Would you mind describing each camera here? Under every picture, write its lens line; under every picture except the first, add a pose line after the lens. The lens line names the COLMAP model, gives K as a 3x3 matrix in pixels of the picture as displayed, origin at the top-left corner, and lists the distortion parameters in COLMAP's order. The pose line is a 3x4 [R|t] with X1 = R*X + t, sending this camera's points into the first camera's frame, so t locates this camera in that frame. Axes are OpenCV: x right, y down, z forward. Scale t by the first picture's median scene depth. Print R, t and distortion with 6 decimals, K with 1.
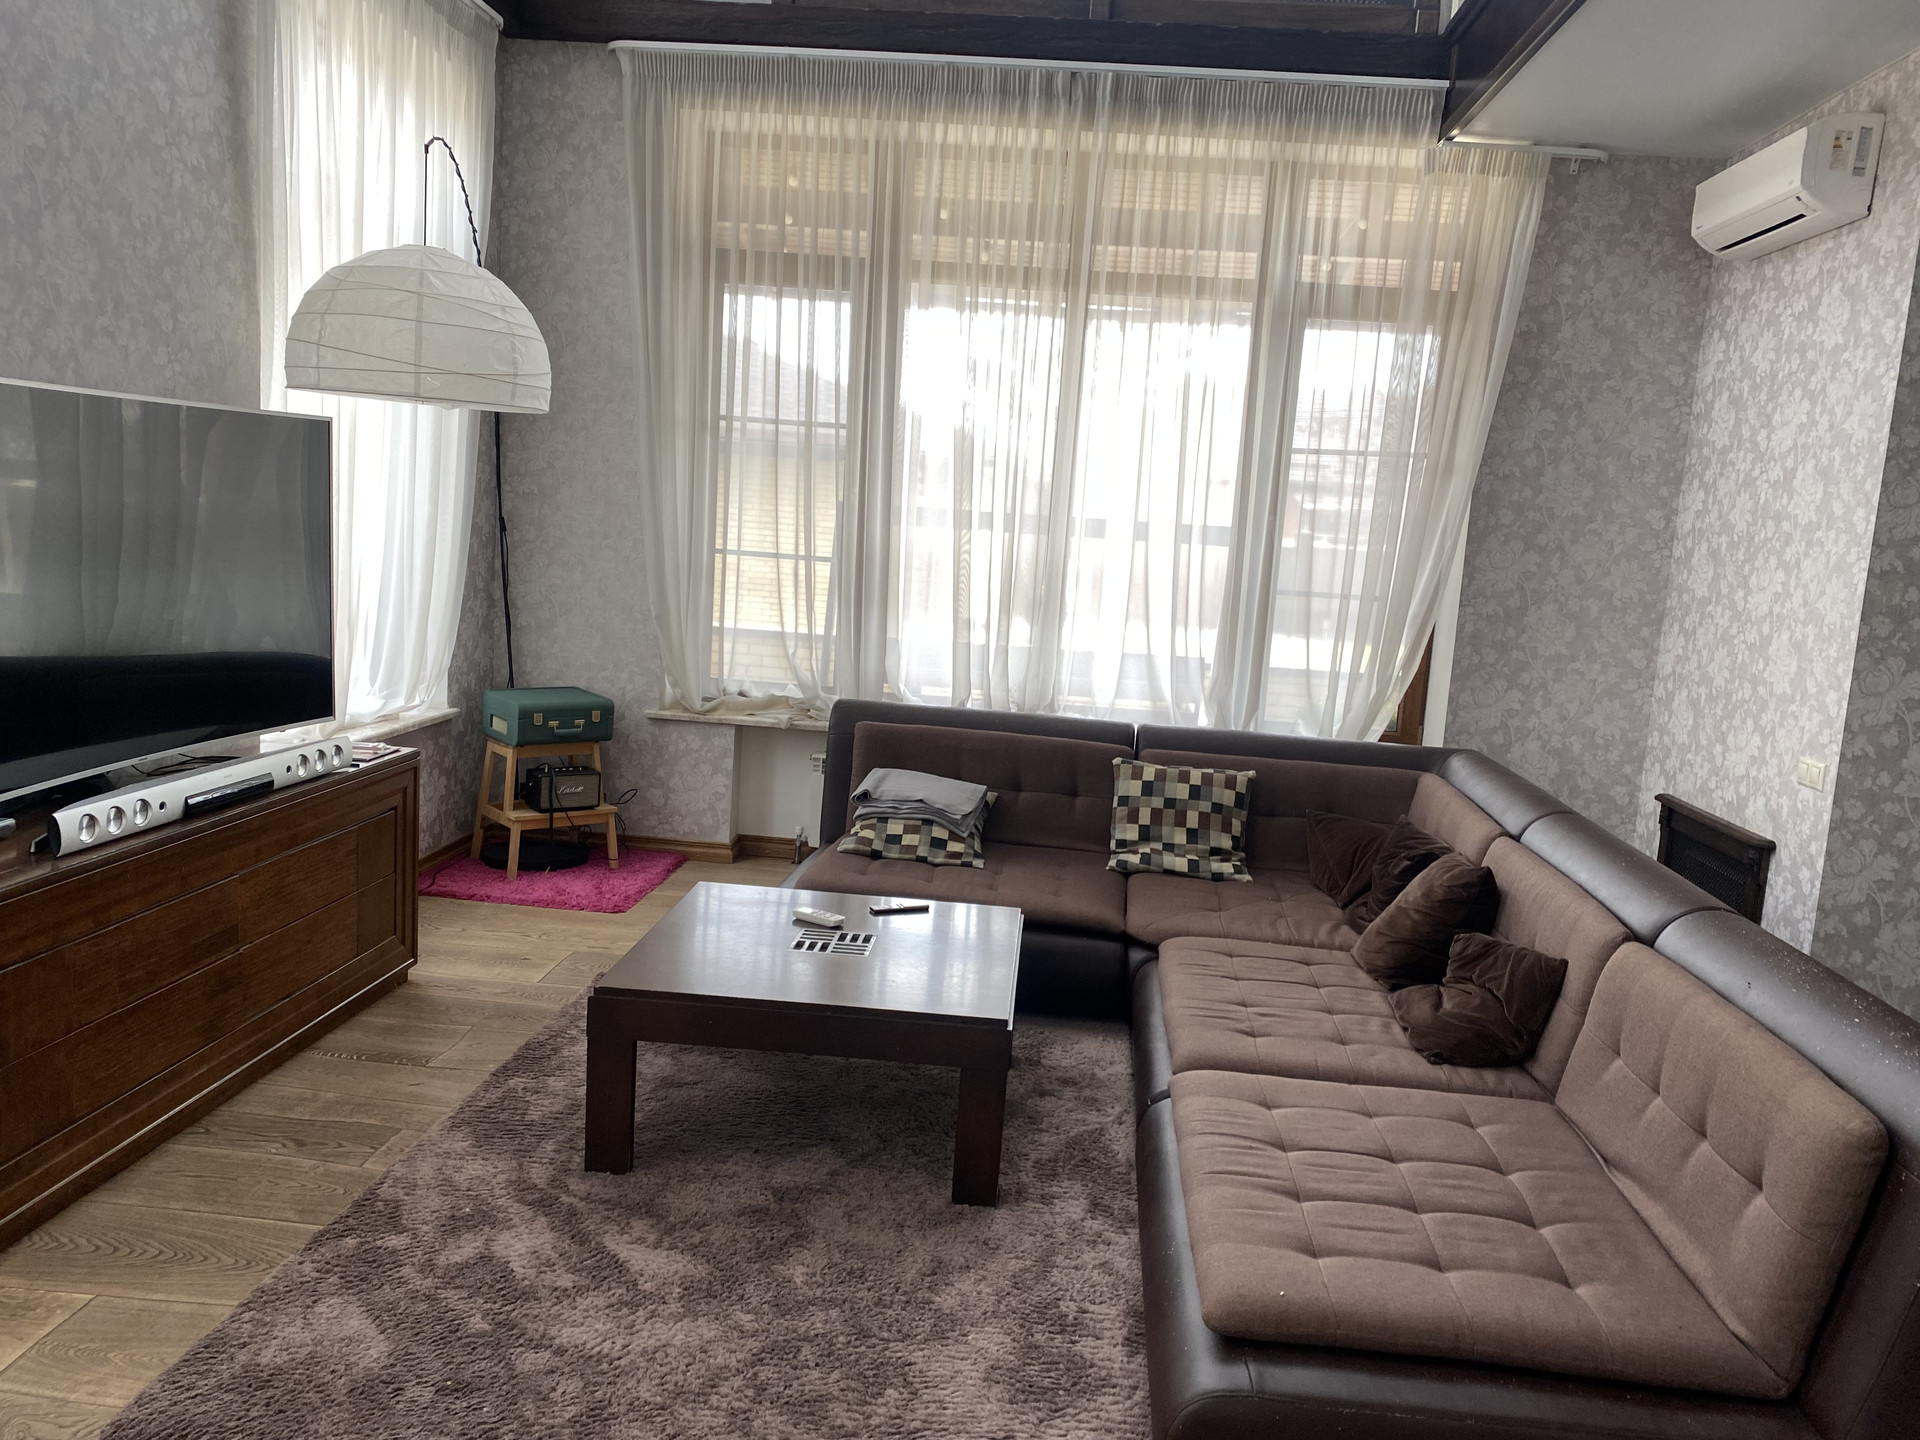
lens RADIAL K [[1462.5, 0, 994.4], [0, 1462.5, 712.0], [0, 0, 1]] dist [0.035615, -0.025984]
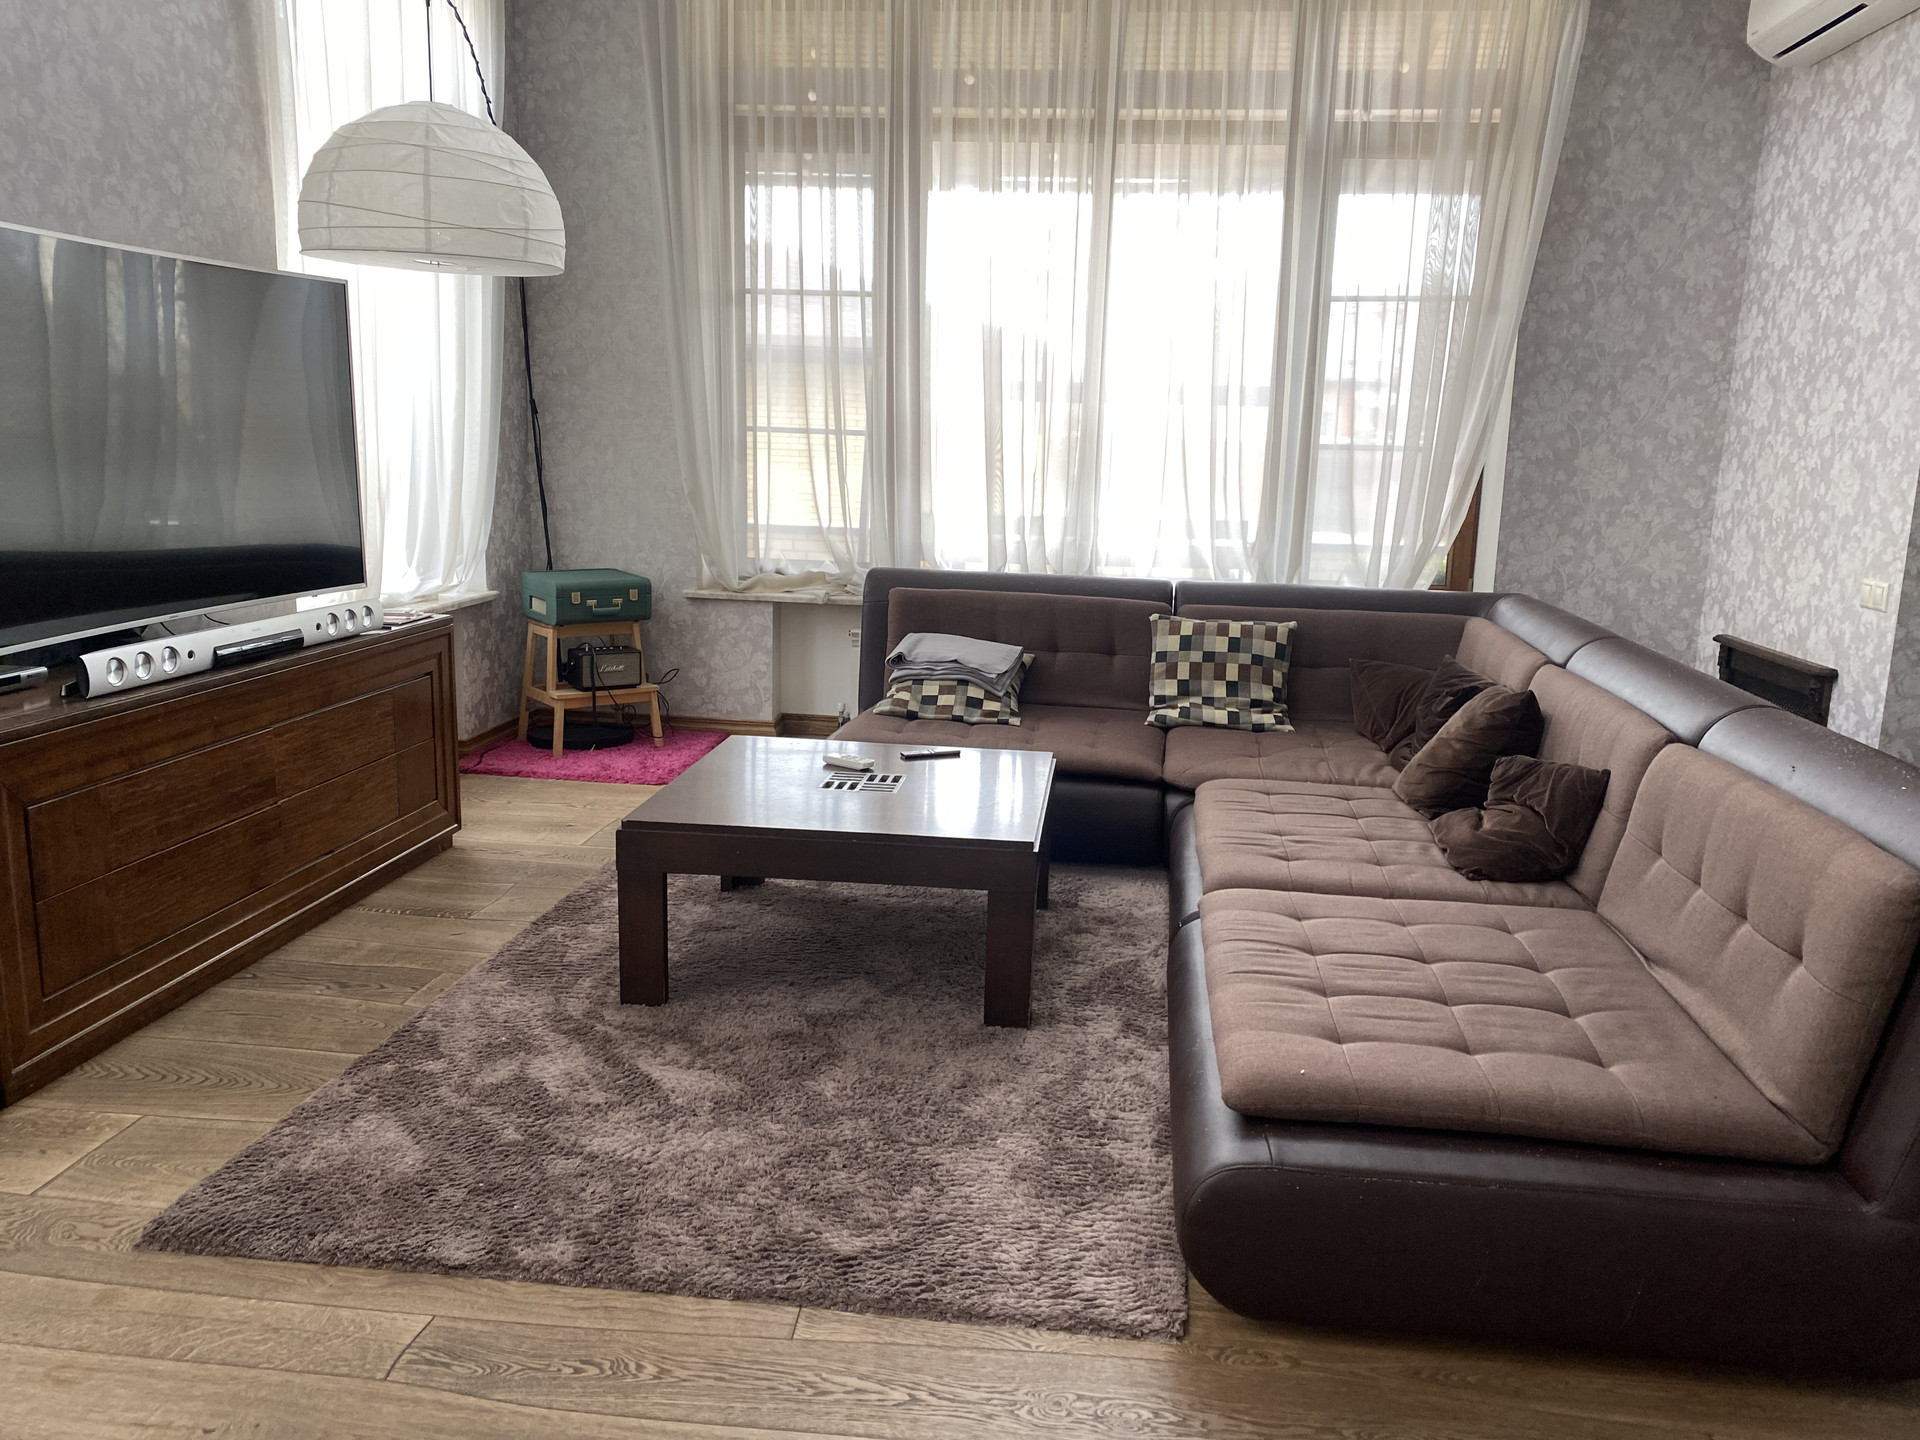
lens RADIAL K [[1462.5, 0, 992.6], [0, 1462.5, 697.9], [0, 0, 1]] dist [0.035615, -0.025984]
pose [[0.998551, -0.030309, -0.044468, 0.021596], [0.032237, 0.998542, 0.043293, 0.052203], [0.043091, -0.044664, 0.998072, 0.011758]]
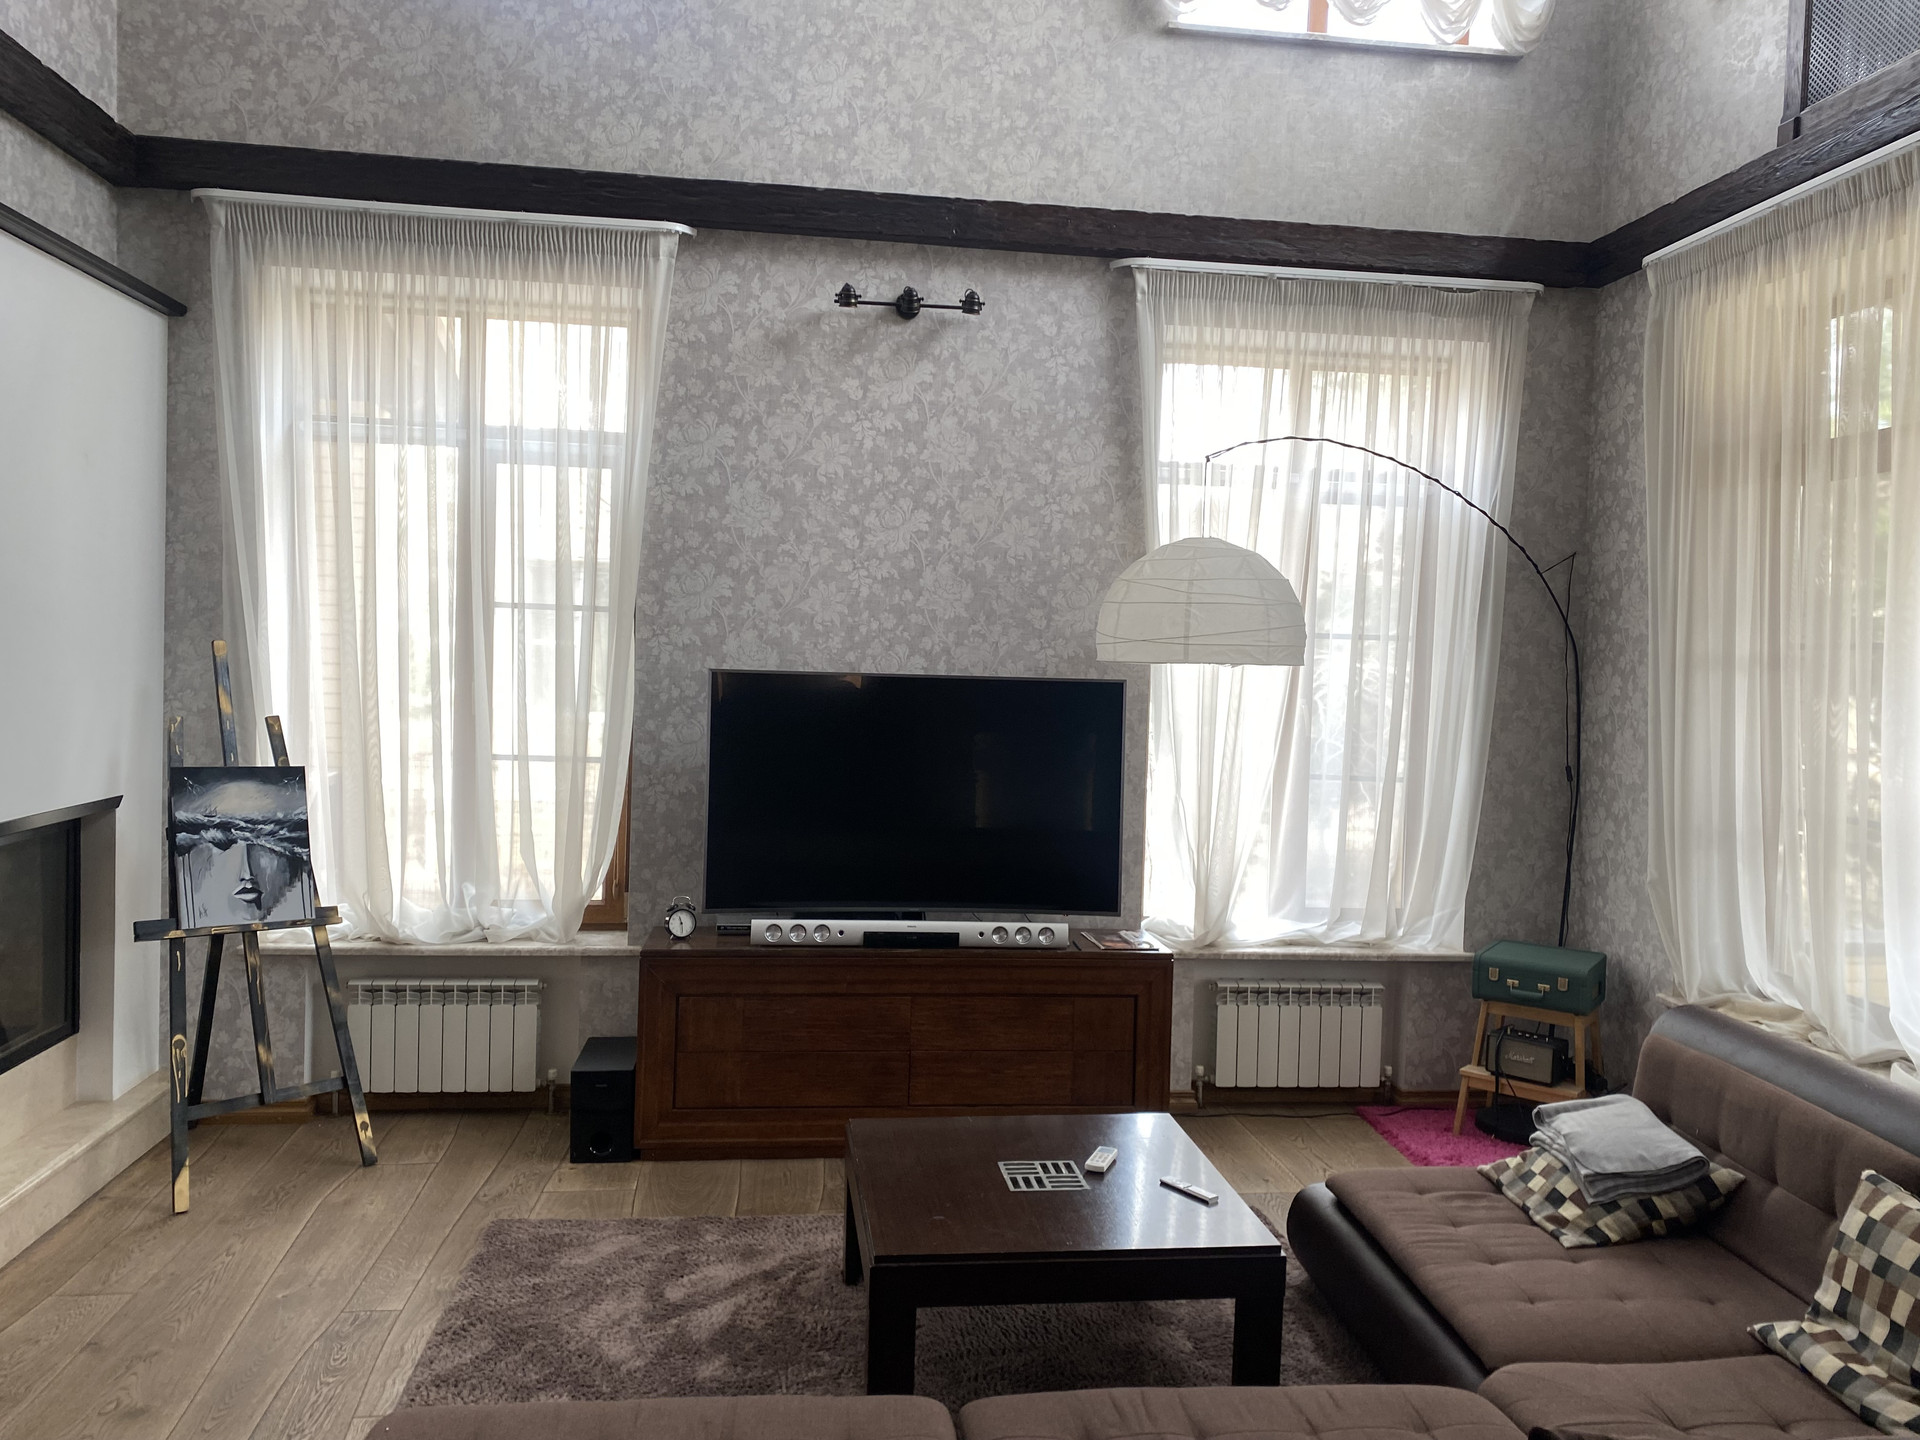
lens RADIAL K [[1462.5, 0, 967.8], [0, 1462.5, 704.3], [0, 0, 1]] dist [0.035615, -0.025984]
pose [[0.191125, -0.028115, -0.981163, 0.767708], [-0.149558, 0.987084, -0.057418, -0.083934], [0.970105, 0.157715, 0.184452, 0.624412]]
